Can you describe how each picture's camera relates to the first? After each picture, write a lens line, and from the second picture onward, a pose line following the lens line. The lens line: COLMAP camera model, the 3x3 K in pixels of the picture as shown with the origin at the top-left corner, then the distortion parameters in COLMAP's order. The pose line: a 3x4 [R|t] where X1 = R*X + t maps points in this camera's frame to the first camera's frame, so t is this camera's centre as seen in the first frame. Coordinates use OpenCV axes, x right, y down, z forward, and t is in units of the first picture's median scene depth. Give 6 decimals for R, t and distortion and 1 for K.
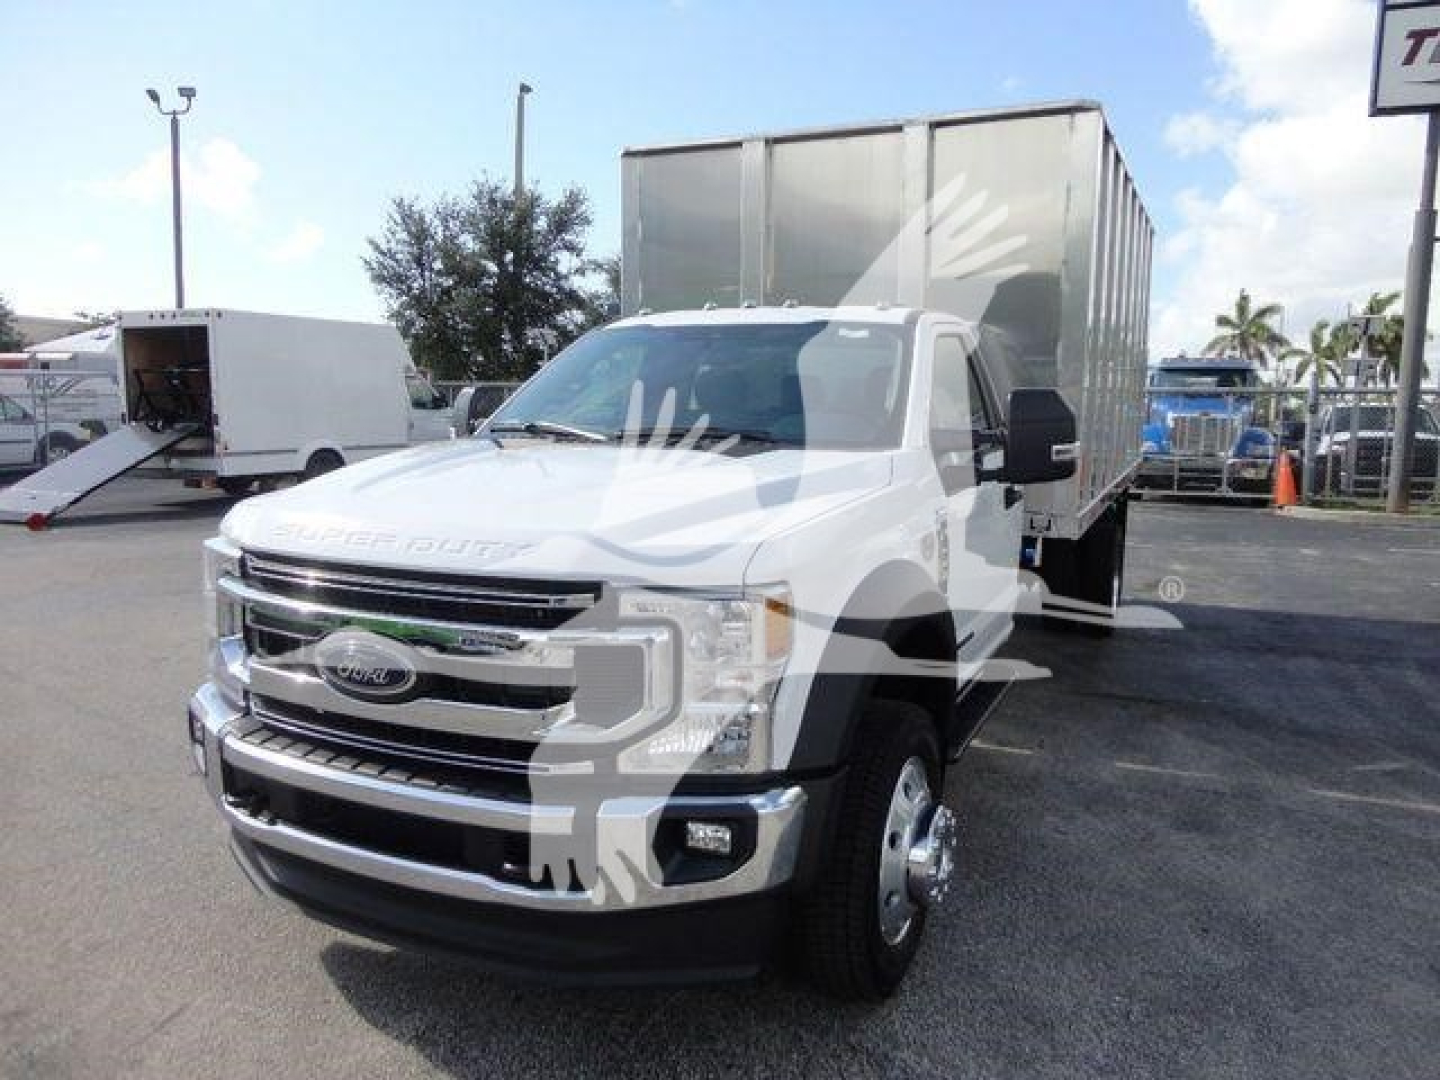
lens RADIAL K [[1115.4, 0, 749.9], [0, 1115.4, 538.7], [0, 0, 1]] dist [-0.036758, -0.001254]
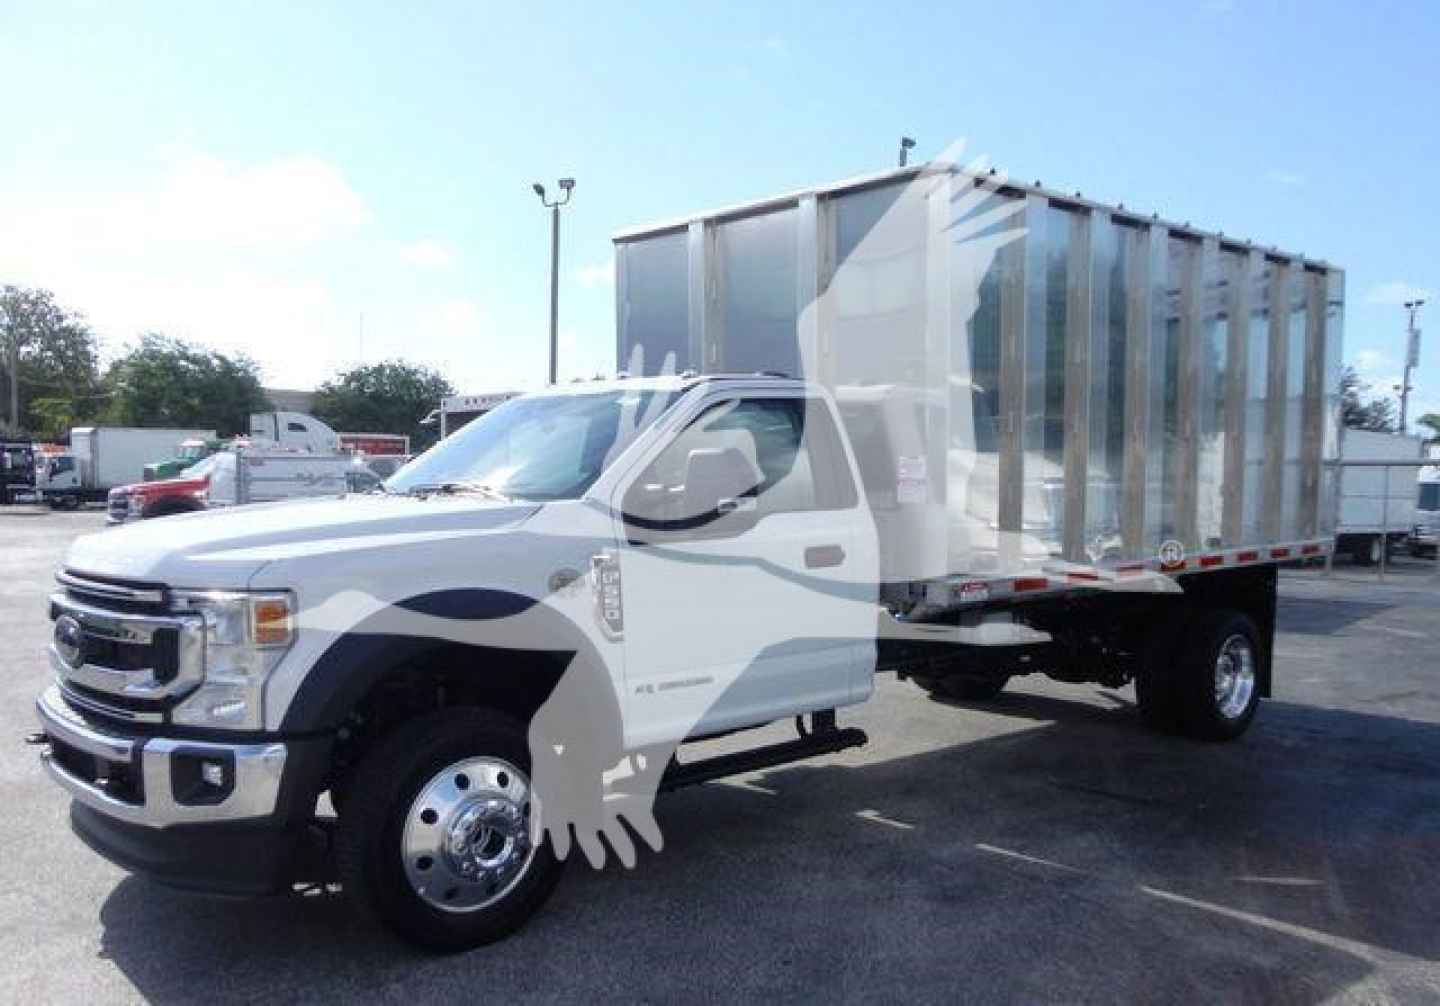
lens RADIAL K [[1306.2, 0, 720.2], [0, 1306.2, 570.5], [0, 0, 1]] dist [-0.002355, 0.005496]
pose [[0.913499, 0.016690, -0.406500, 0.576666], [-0.041353, 0.997792, -0.051964, 0.037435], [0.404735, 0.064279, 0.912172, -0.112010]]
